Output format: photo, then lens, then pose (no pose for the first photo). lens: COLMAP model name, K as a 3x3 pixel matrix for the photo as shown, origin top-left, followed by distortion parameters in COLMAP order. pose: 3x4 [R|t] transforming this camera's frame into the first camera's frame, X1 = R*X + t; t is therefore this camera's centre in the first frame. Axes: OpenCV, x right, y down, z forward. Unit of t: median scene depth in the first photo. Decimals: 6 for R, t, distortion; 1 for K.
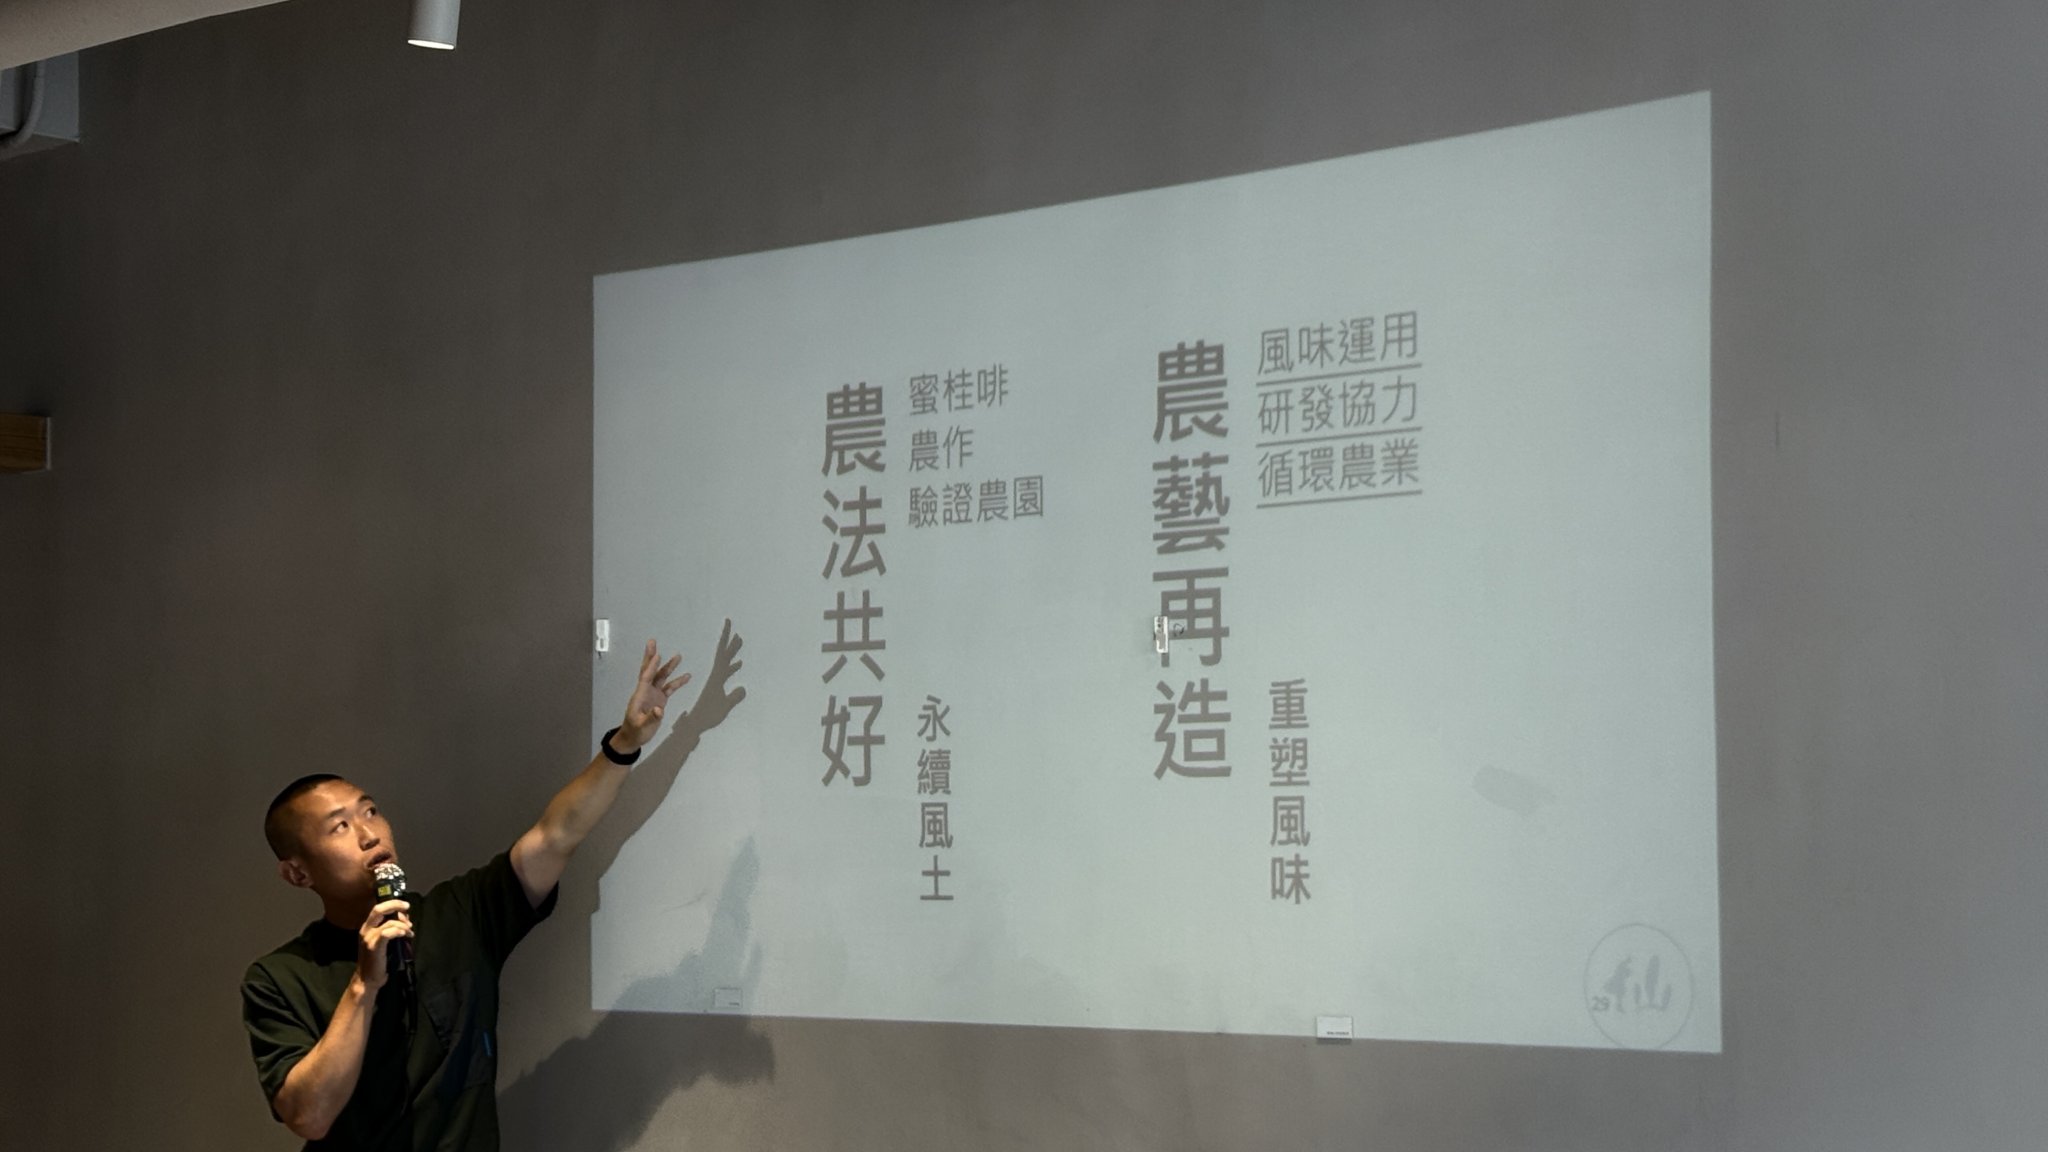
lens RADIAL K [[3972.2, 0, 1024.0], [0, 3972.2, 576.0], [0, 0, 1]] dist [0.084224, -0.288693]
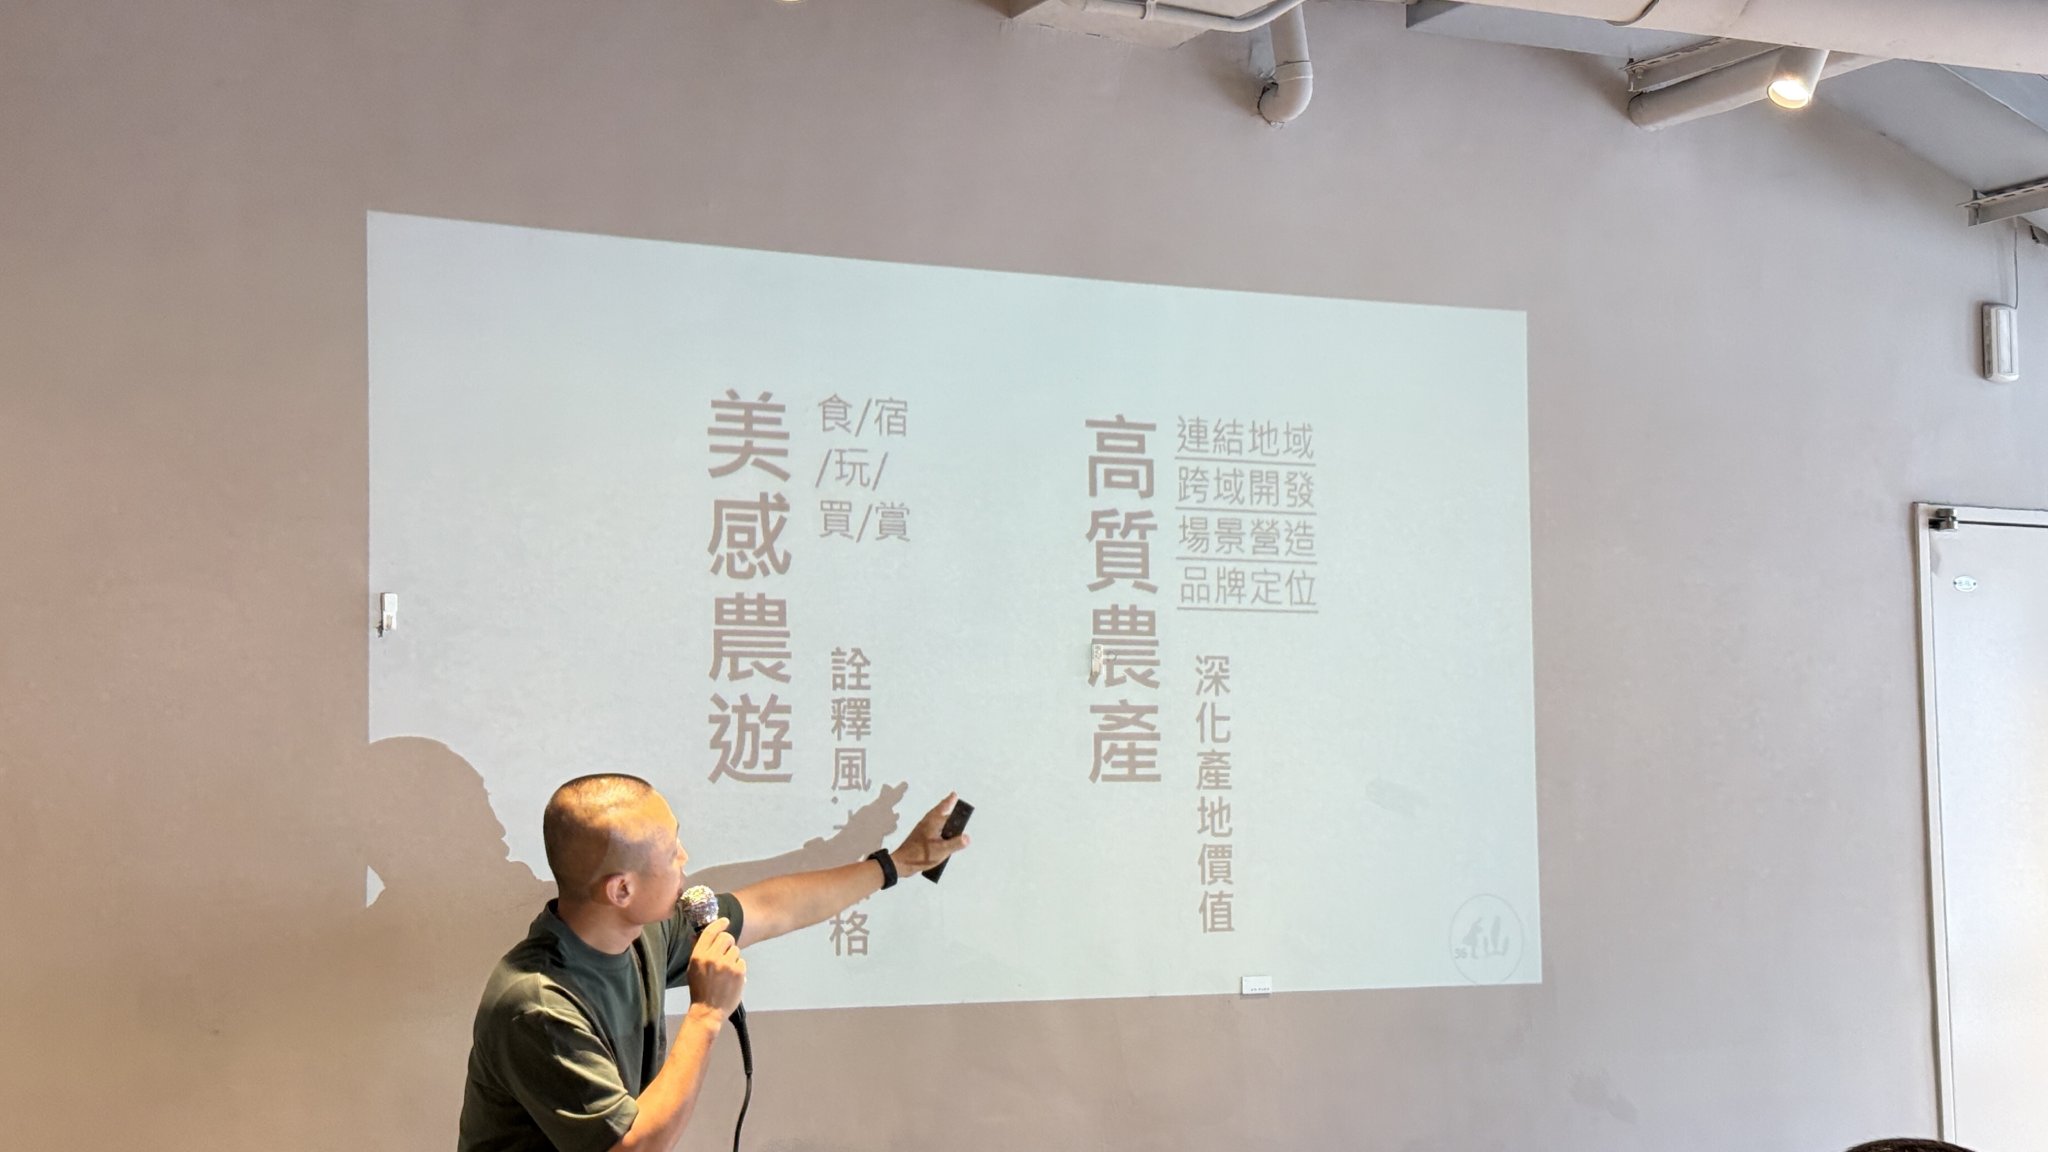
lens RADIAL K [[2960.6, 0, 1024.0], [0, 2960.6, 576.0], [0, 0, 1]] dist [0.143427, 0.030052]
pose [[0.316139, 0.088109, 0.944613, -0.827564], [-0.052706, 0.995771, -0.075242, 0.059500], [-0.947248, -0.026000, 0.319446, 0.770107]]
